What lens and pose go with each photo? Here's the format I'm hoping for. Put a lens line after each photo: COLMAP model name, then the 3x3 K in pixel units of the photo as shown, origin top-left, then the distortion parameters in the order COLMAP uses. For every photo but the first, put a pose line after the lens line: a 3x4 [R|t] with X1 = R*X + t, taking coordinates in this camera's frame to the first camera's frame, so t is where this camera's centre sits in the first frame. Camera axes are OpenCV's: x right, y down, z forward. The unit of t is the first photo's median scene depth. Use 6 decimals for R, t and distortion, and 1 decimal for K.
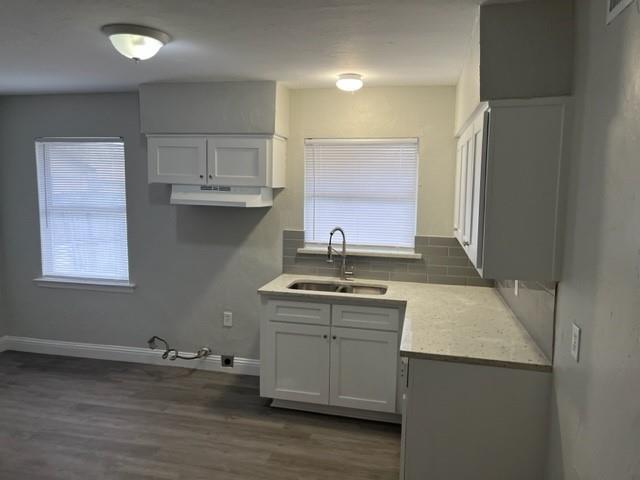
lens RADIAL K [[483.8, 0, 319.1], [0, 483.8, 231.3], [0, 0, 1]] dist [0.065918, -0.092756]
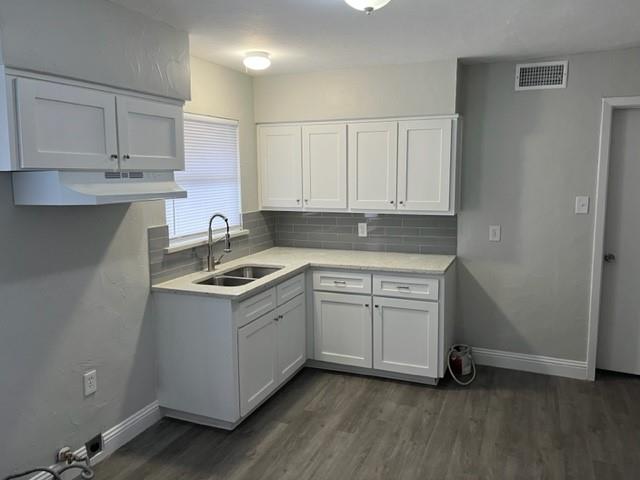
lens RADIAL K [[483.8, 0, 325.2], [0, 483.8, 225.2], [0, 0, 1]] dist [0.065918, -0.092756]
pose [[0.168991, -0.134981, 0.976331, -0.807255], [0.106815, 0.987252, 0.118002, -0.070227], [-0.979812, 0.084345, 0.181255, 0.626729]]
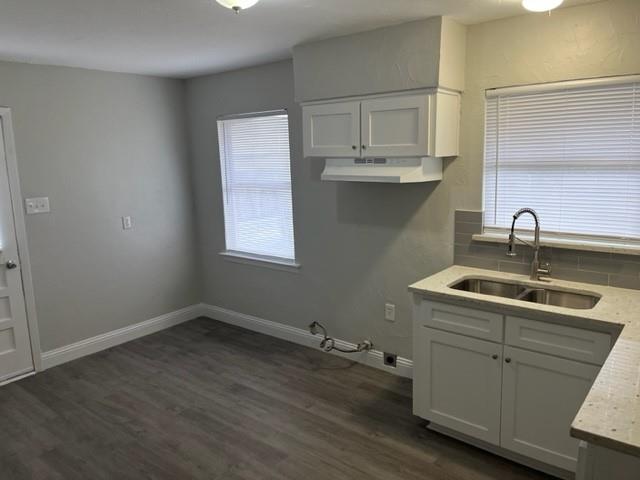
lens RADIAL K [[483.8, 0, 315.9], [0, 483.8, 232.4], [0, 0, 1]] dist [0.065918, -0.092756]
pose [[0.891394, 0.033290, -0.452005, 0.088448], [-0.004474, 0.997897, 0.064672, -0.017829], [0.453207, -0.055626, 0.889668, 0.198151]]
